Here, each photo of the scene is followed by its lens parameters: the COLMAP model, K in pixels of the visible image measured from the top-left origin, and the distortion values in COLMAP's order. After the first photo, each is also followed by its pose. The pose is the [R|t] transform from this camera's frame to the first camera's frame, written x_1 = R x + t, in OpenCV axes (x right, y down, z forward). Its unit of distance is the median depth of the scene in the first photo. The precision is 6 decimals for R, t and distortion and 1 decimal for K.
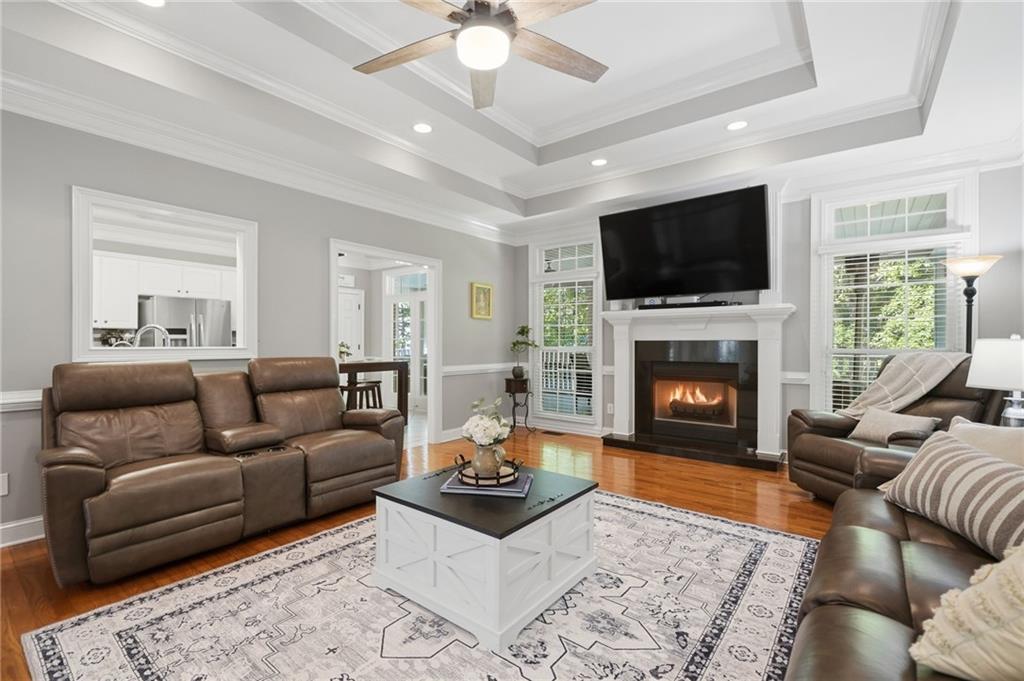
lens RADIAL K [[450.6, 0, 486.9], [0, 450.6, 347.1], [0, 0, 1]] dist [-0.002425, 0.000170]
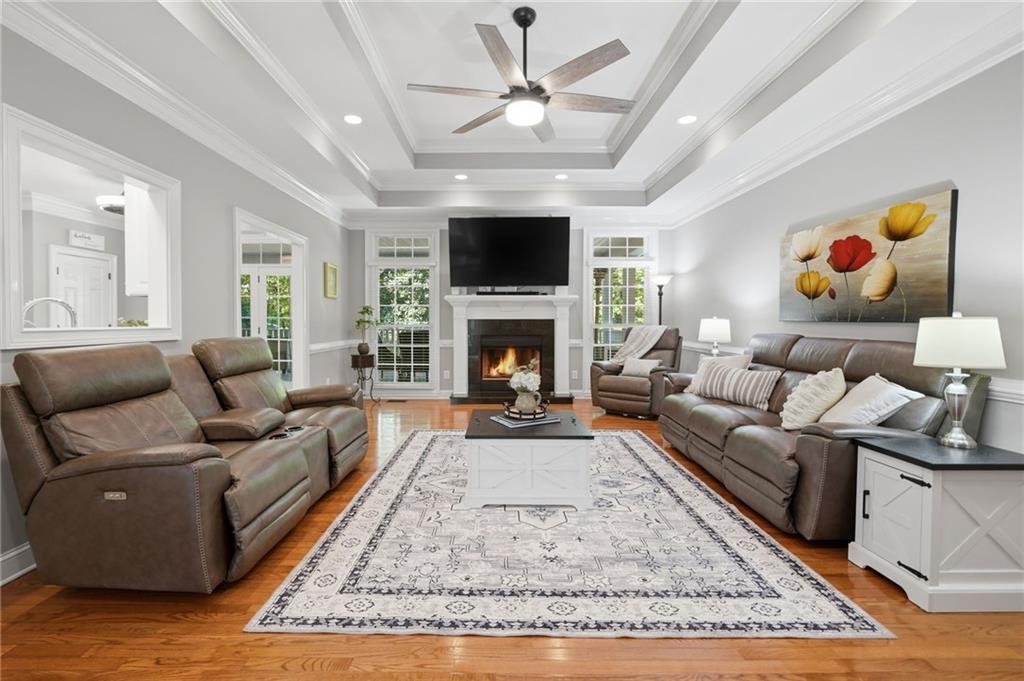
lens RADIAL K [[443.4, 0, 481.1], [0, 443.4, 330.7], [0, 0, 1]] dist [-0.015924, 0.000182]
pose [[0.791391, -0.015161, 0.611122, -0.570338], [0.008150, 0.999865, 0.014252, 0.000961], [-0.611256, -0.006298, 0.791408, -0.013685]]
